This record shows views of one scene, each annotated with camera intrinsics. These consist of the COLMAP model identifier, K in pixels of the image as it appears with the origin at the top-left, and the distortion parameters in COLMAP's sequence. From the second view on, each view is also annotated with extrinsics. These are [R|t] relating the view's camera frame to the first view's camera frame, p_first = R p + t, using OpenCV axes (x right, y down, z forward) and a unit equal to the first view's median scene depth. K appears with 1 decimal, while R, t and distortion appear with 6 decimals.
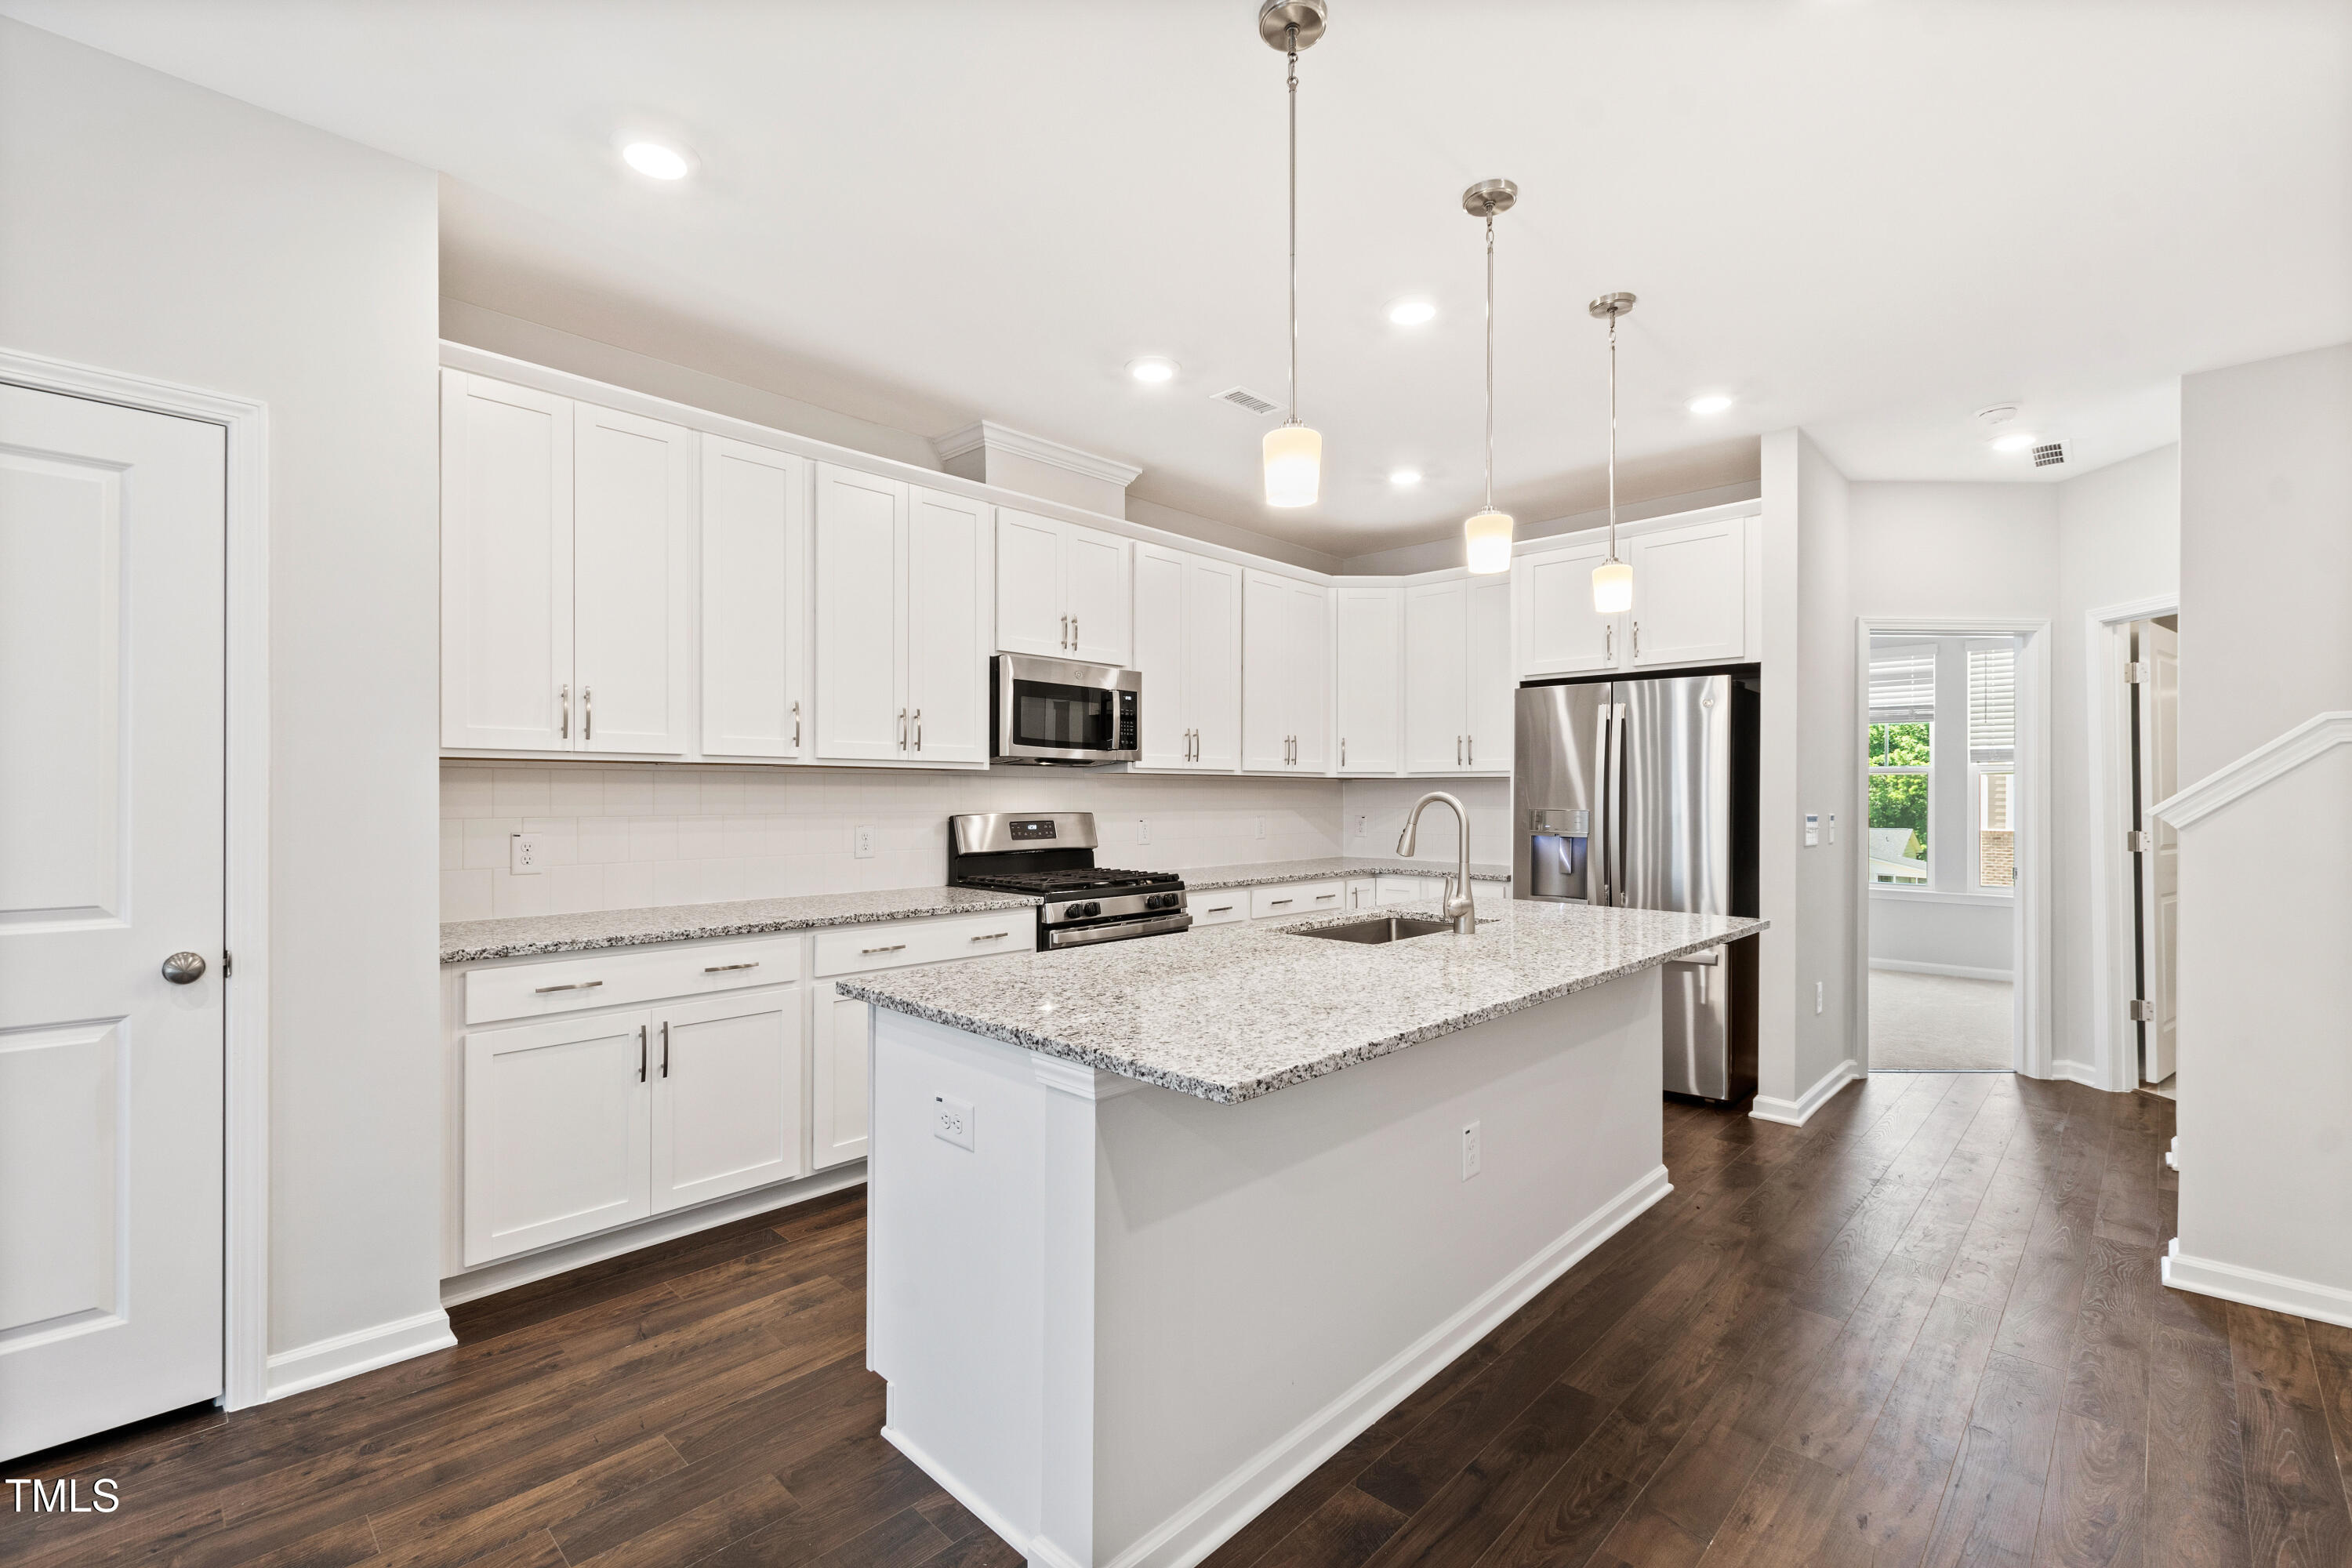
lens RADIAL K [[1047.5, 0, 1170.9], [0, 1047.5, 790.9], [0, 0, 1]] dist [0.008700, -0.004848]
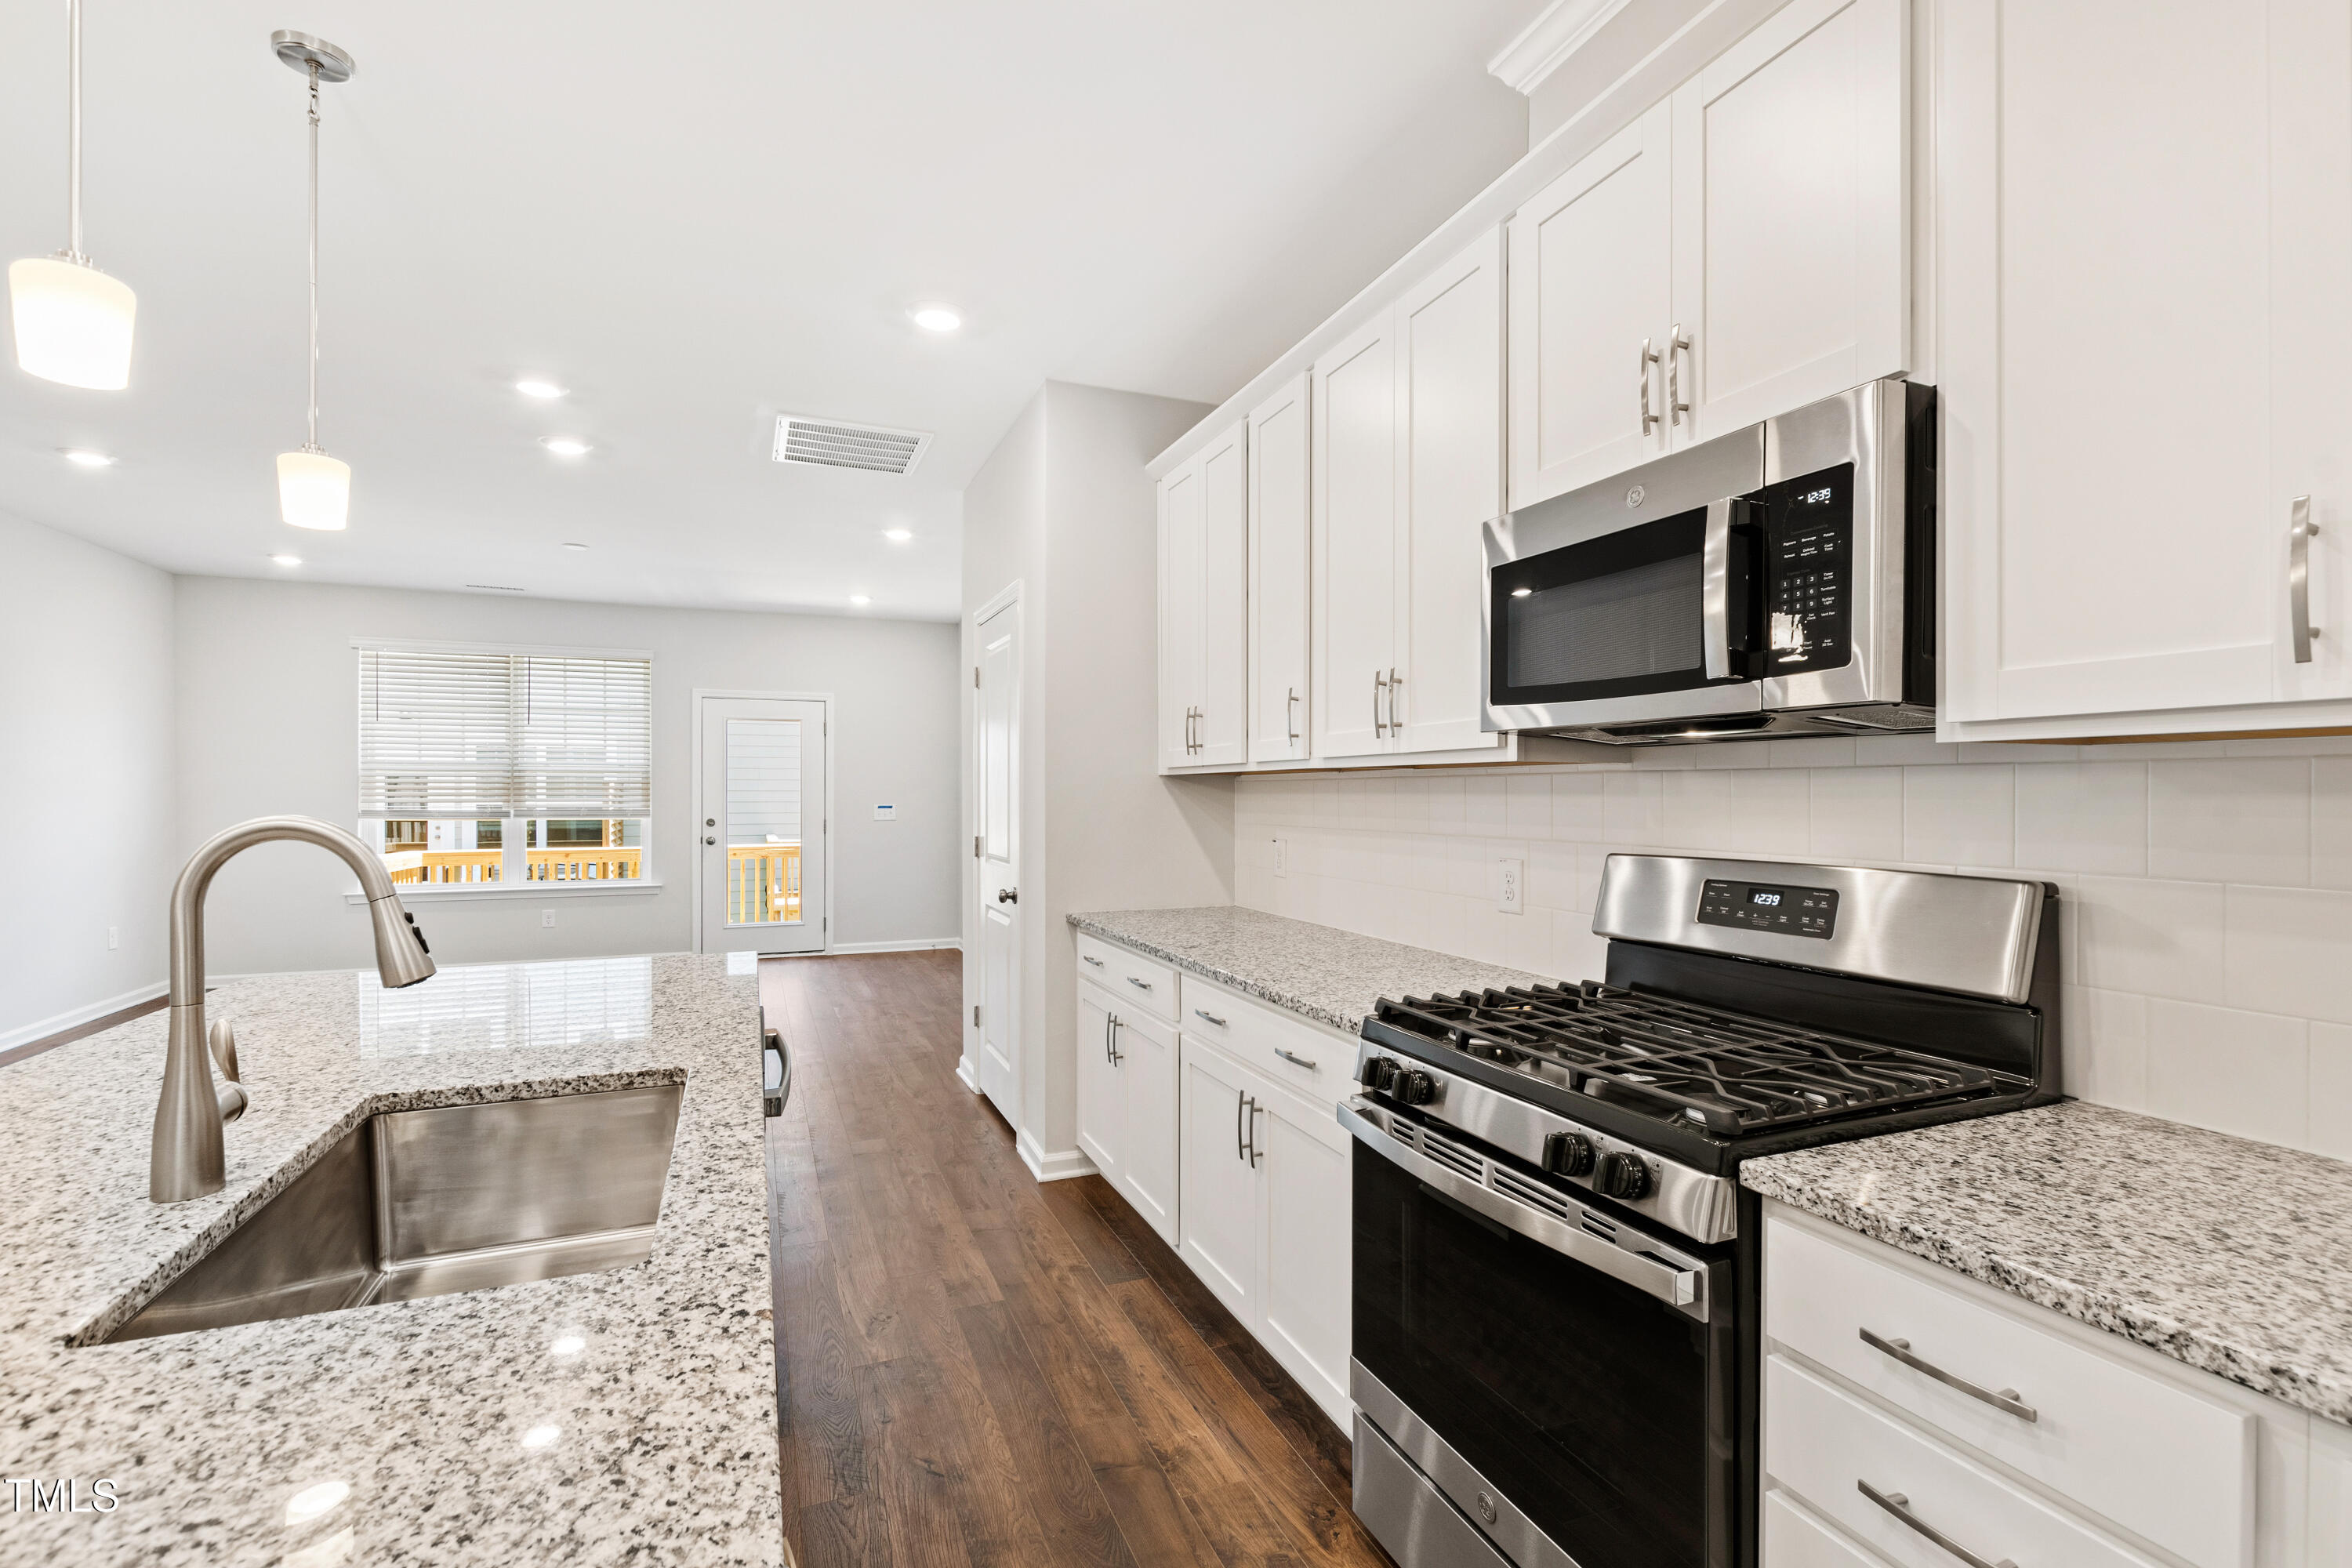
lens RADIAL K [[1047.5, 0, 1170.9], [0, 1047.5, 790.9], [0, 0, 1]] dist [0.008700, -0.004848]
pose [[-0.410774, -0.003567, -0.911730, 0.315985], [0.002037, 0.999986, -0.004830, -0.003791], [0.911735, -0.003841, -0.410761, 0.980515]]
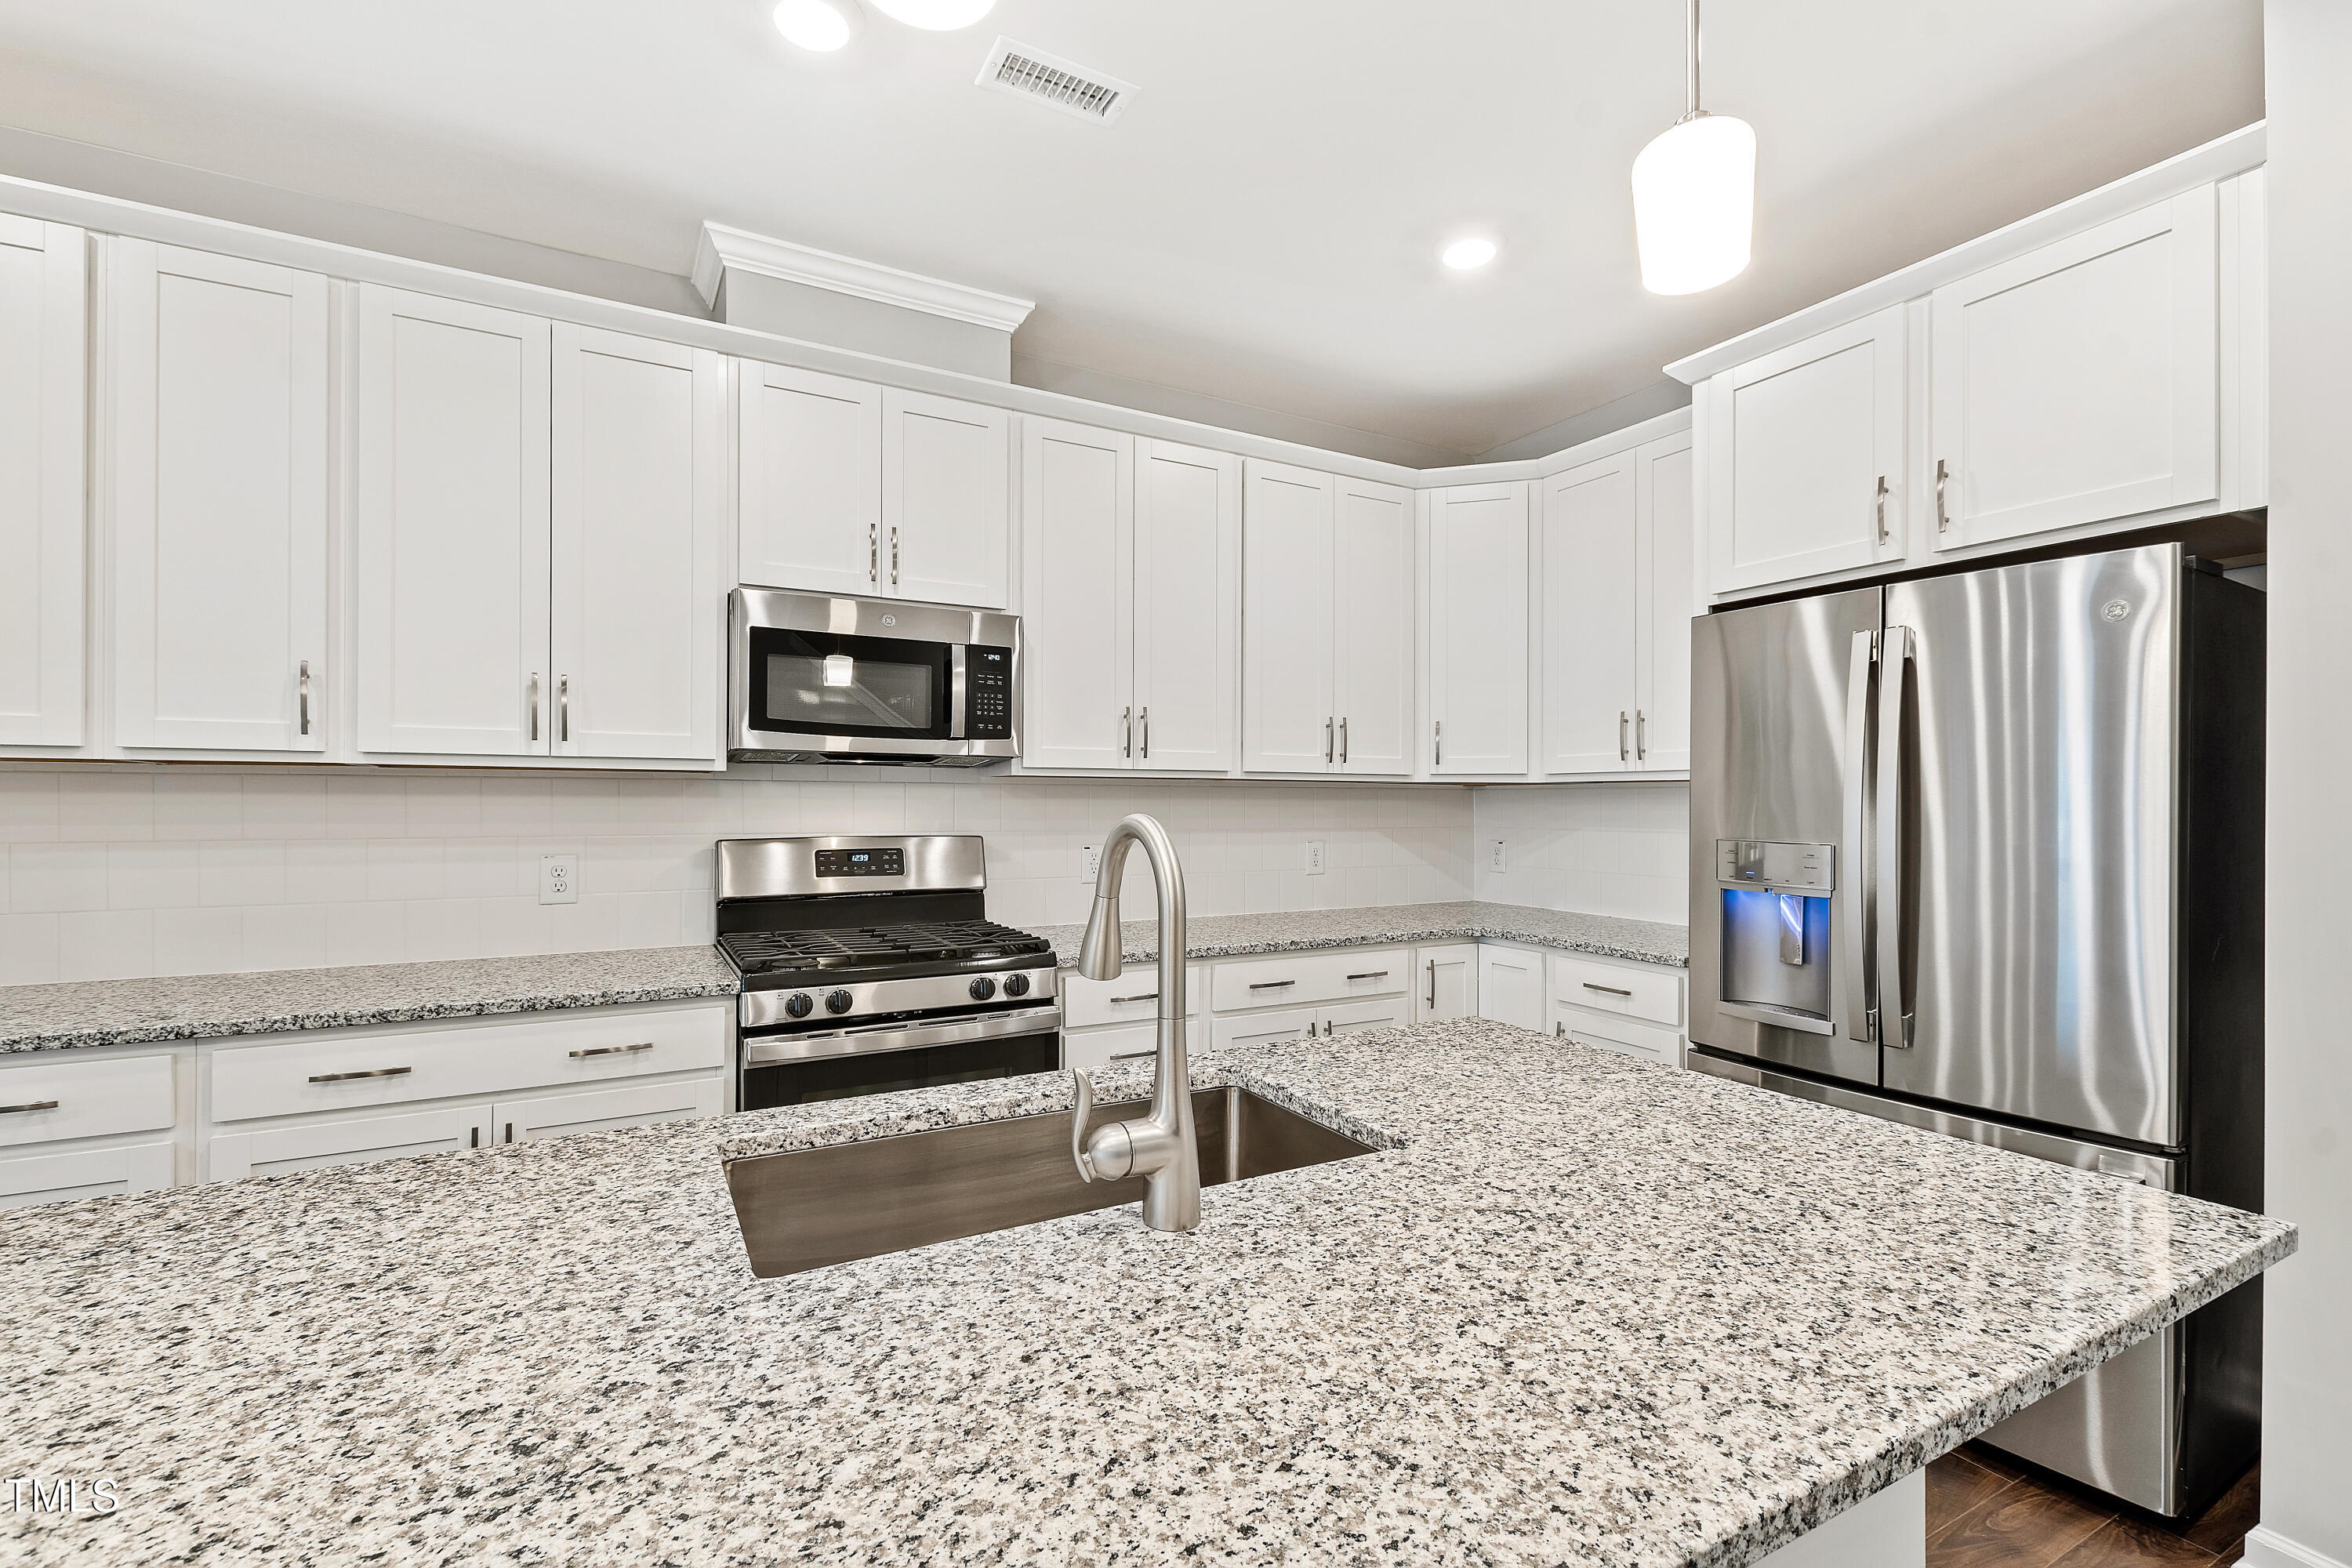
lens RADIAL K [[1018.3, 0, 1161.1], [0, 1018.3, 792.8], [0, 0, 1]] dist [-0.000317, -0.000813]
pose [[0.952048, -0.000856, -0.305948, 0.251175], [-0.001094, 0.999980, -0.006203, -0.002844], [0.305948, 0.006240, 0.952028, 0.455368]]
